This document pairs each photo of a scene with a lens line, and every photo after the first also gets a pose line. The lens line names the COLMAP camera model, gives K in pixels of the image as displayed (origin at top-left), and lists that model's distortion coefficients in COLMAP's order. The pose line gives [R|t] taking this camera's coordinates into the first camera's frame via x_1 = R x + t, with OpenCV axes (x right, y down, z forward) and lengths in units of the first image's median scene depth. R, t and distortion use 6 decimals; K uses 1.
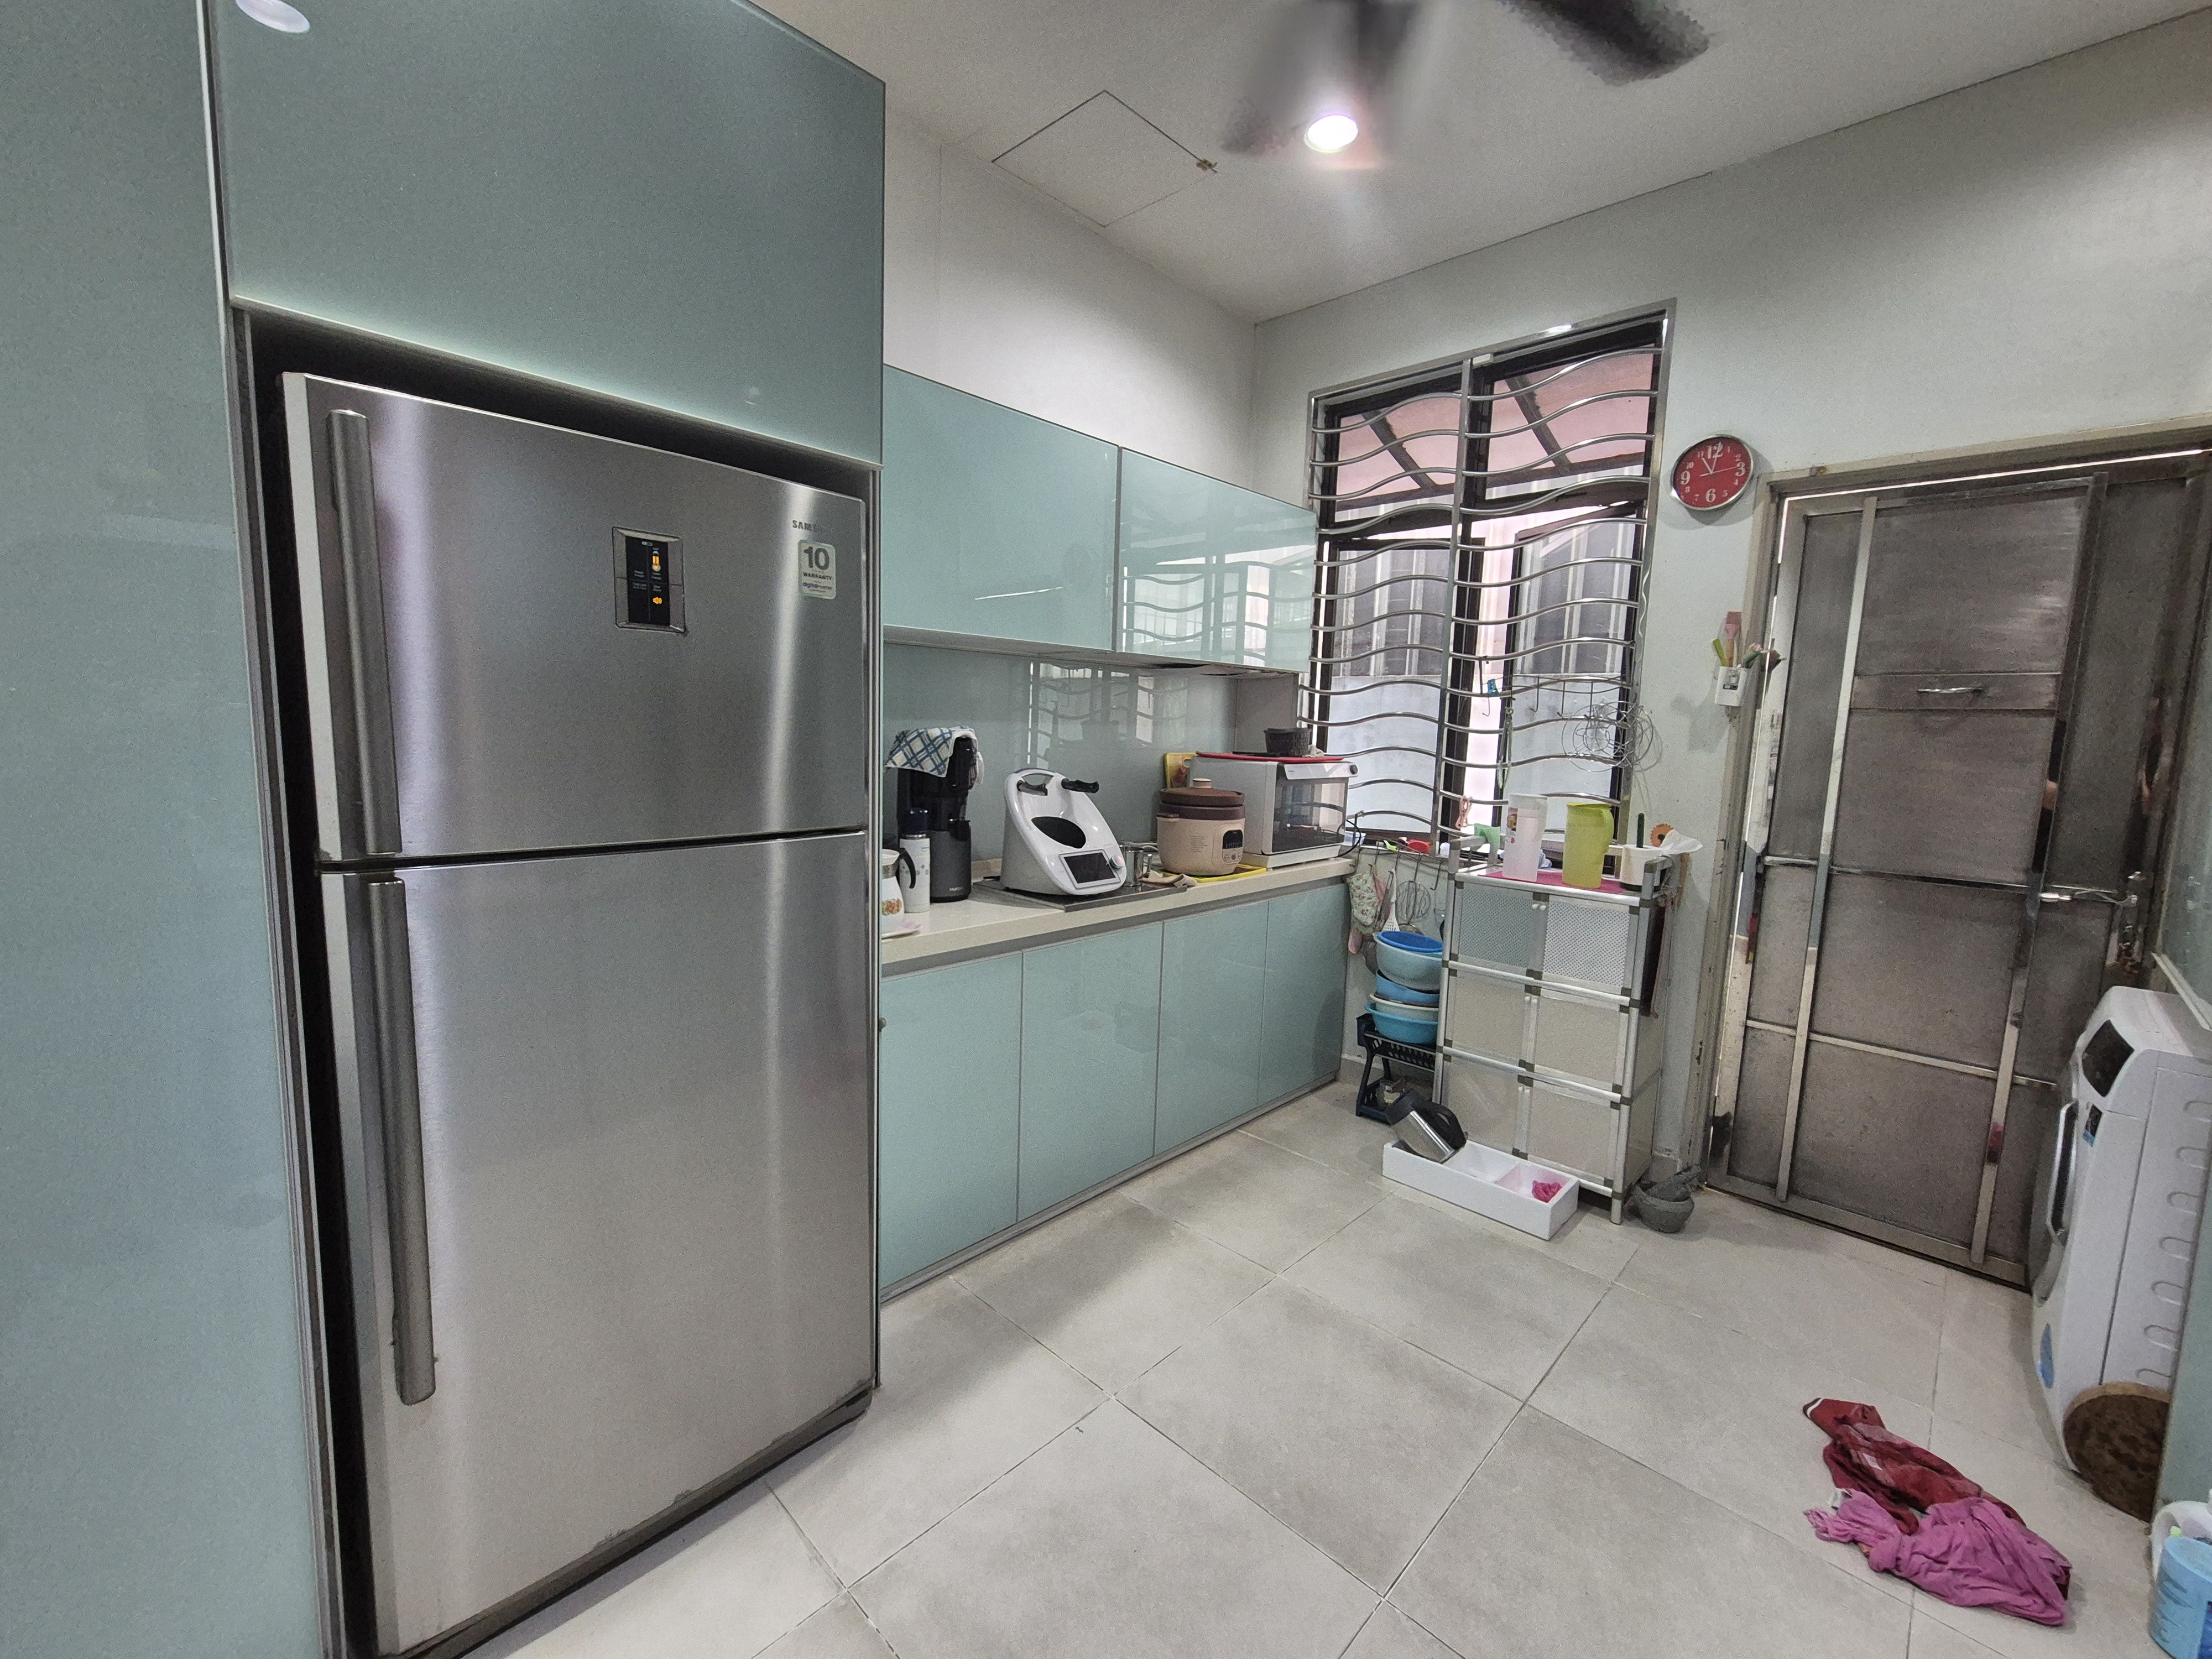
lens RADIAL K [[900.1, 0, 1106.0], [0, 900.1, 829.5], [0, 0, 1]] dist [0.000668, -0.000081]
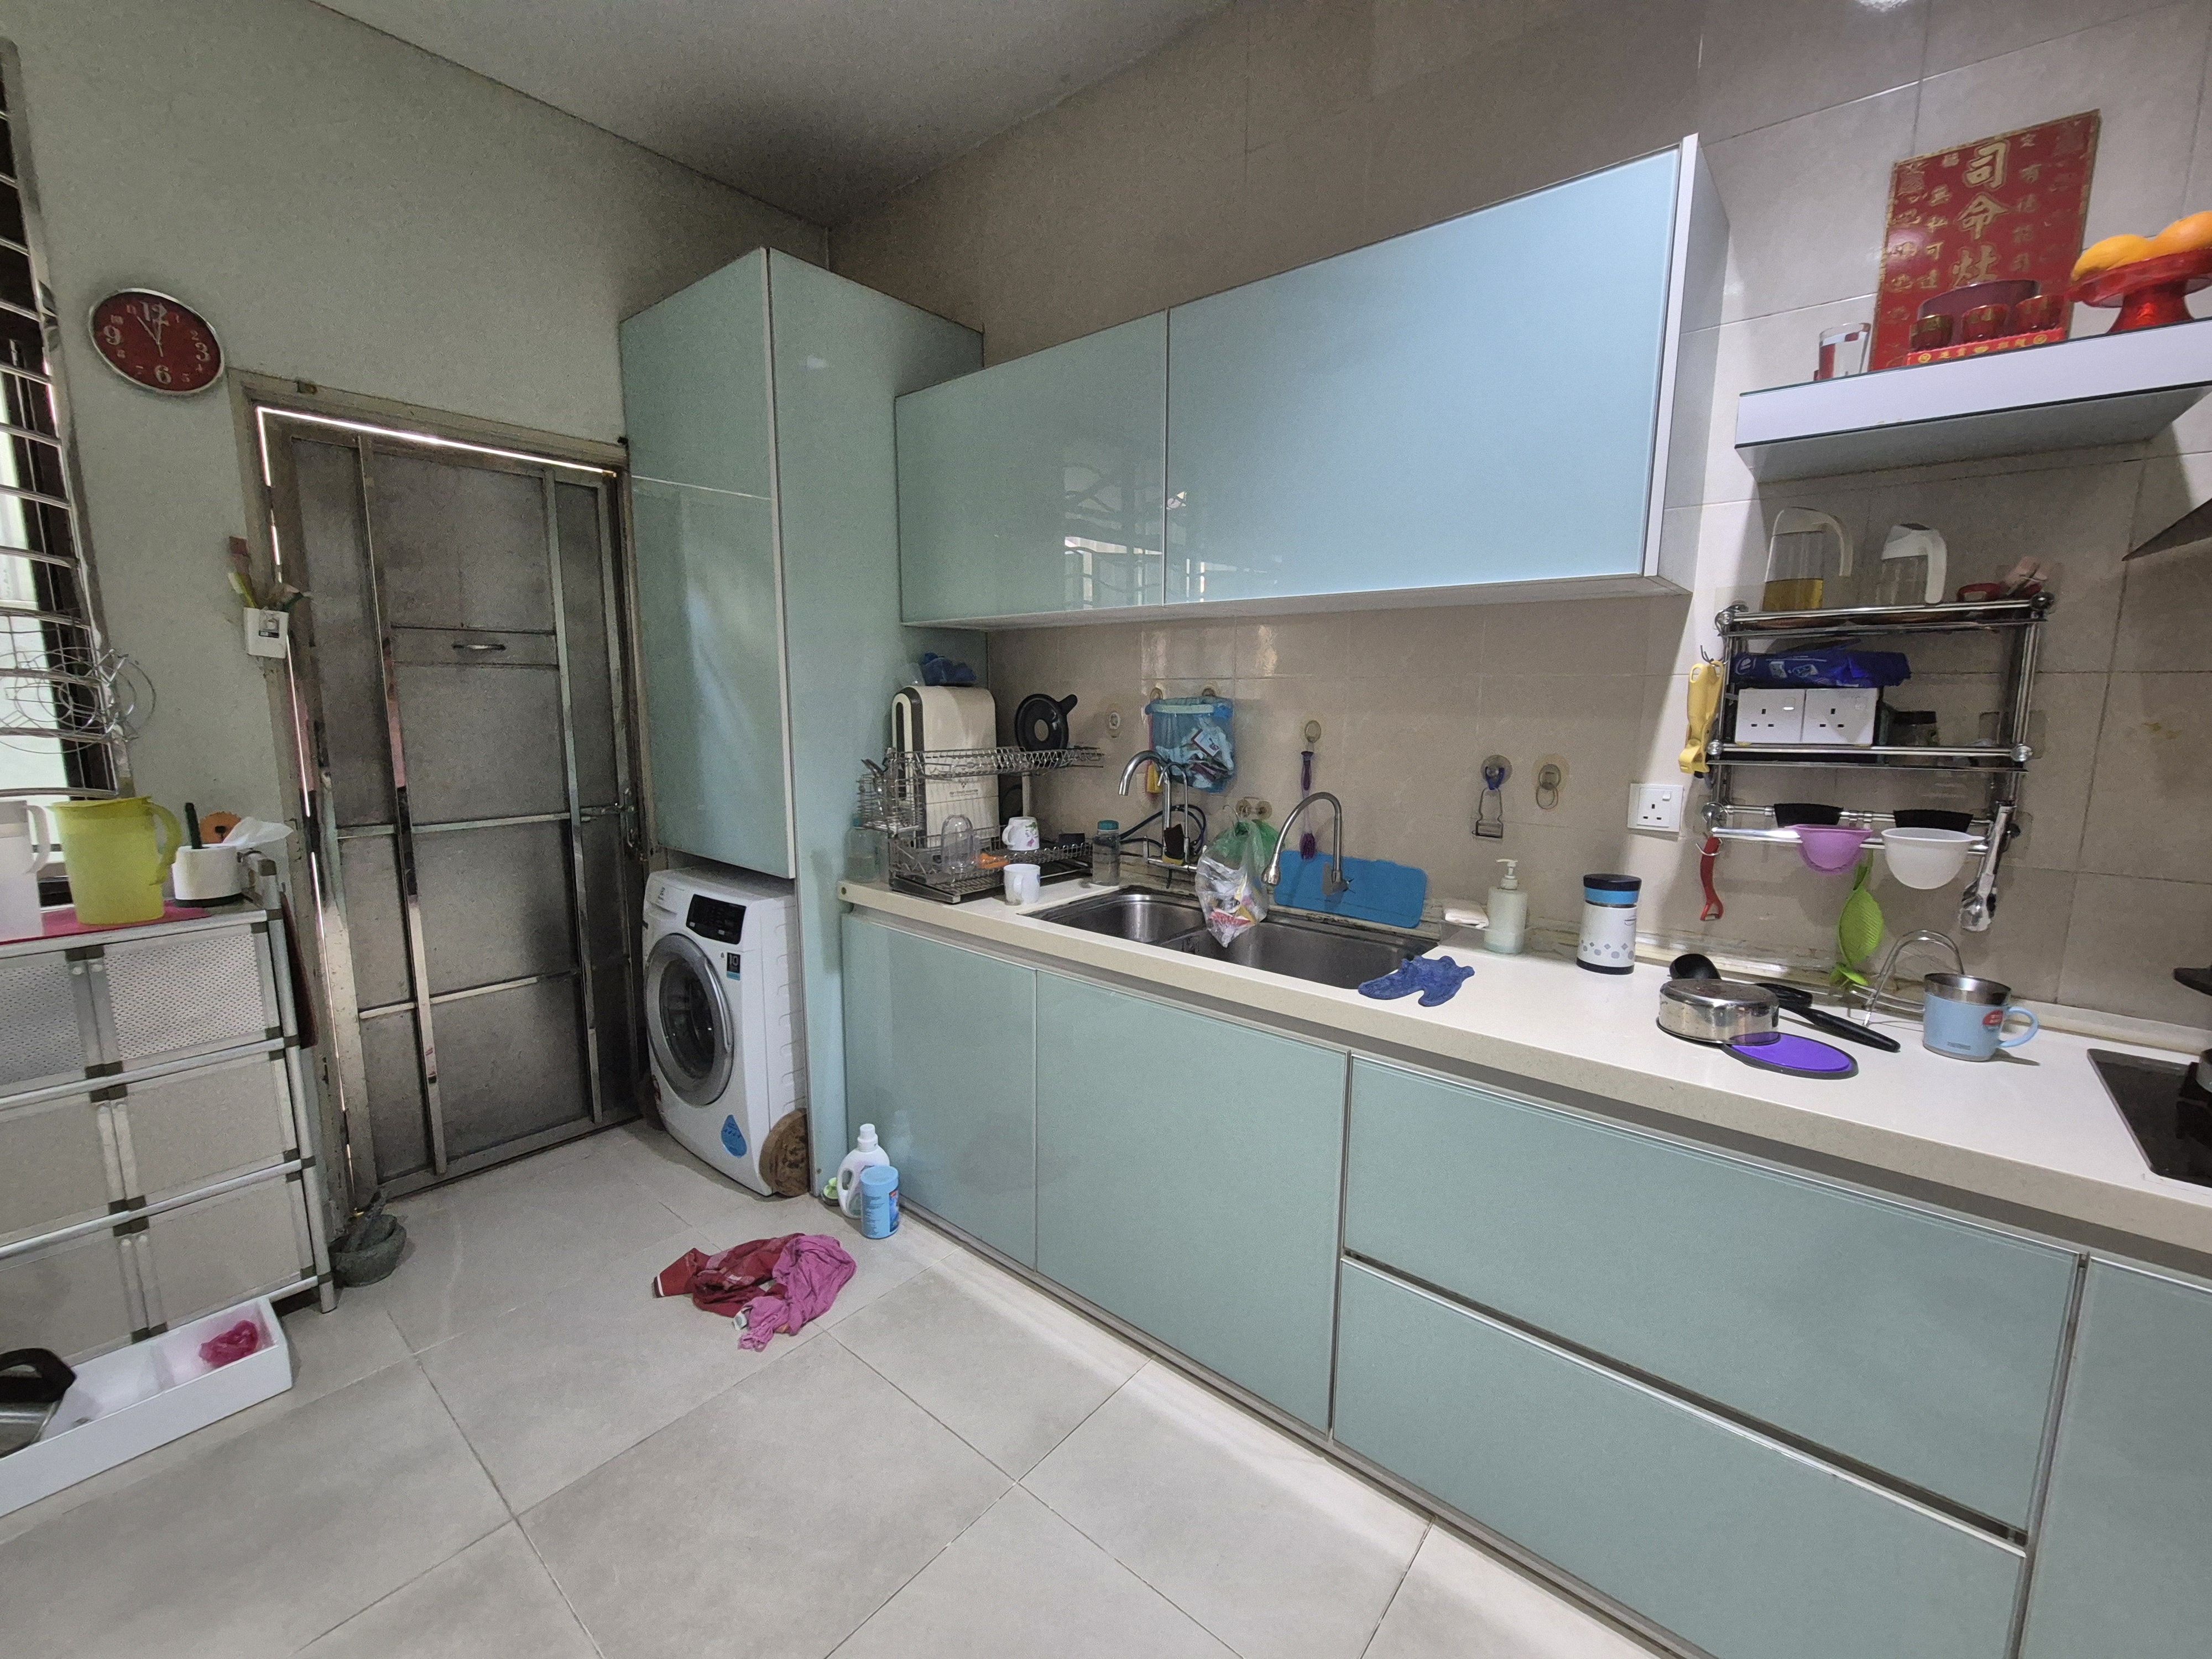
lens RADIAL K [[909.5, 0, 1112.1], [0, 909.5, 827.4], [0, 0, 1]] dist [0.000006, -0.000779]
pose [[-0.084616, -0.176304, 0.980692, -0.213763], [0.107844, 0.976820, 0.184913, -0.057443], [-0.990560, 0.121409, -0.063641, 0.319842]]
